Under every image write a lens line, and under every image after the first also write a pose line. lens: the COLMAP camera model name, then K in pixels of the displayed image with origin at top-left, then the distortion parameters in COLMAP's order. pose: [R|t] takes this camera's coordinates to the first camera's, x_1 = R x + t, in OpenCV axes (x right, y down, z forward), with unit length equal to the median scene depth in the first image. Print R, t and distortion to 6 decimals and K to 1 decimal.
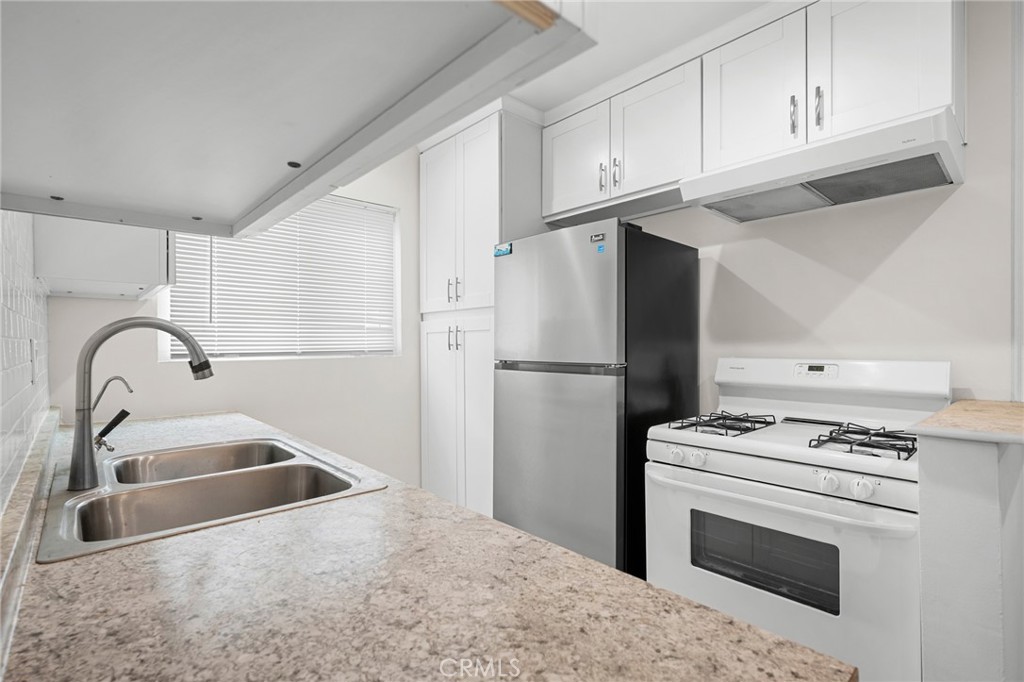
lens RADIAL K [[481.6, 0, 509.7], [0, 481.6, 340.9], [0, 0, 1]] dist [-0.002533, -0.000138]
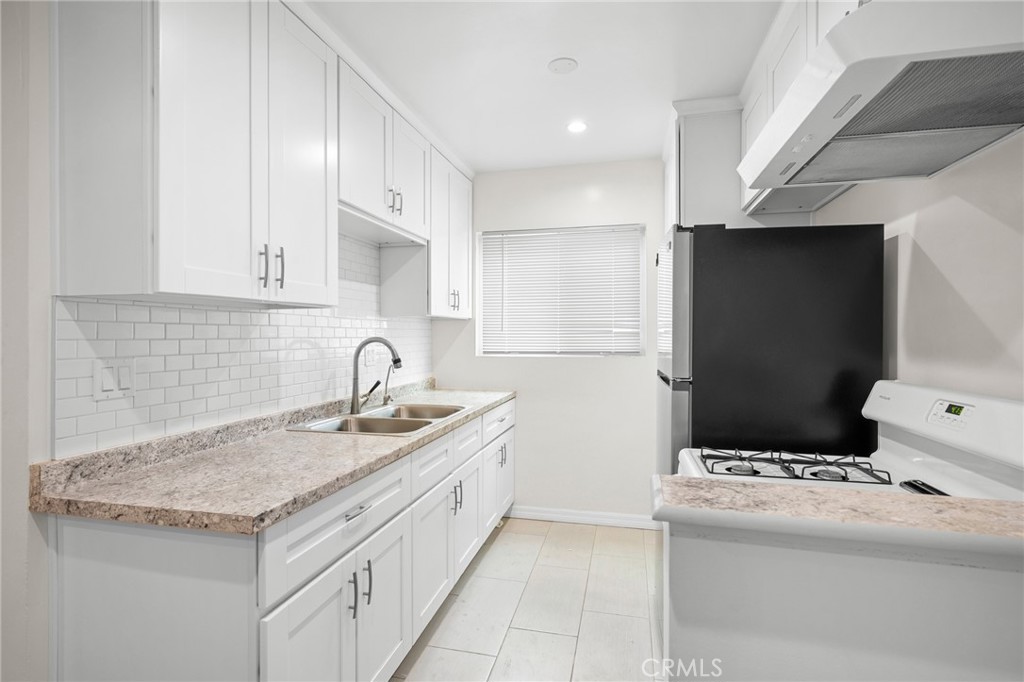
lens RADIAL K [[486.2, 0, 515.3], [0, 486.2, 340.1], [0, 0, 1]] dist [0.000627, 0.000253]
pose [[0.568879, 0.011963, -0.822334, 0.807682], [0.002698, 0.999862, 0.016412, -0.041754], [0.822417, -0.011555, 0.568768, 0.182747]]
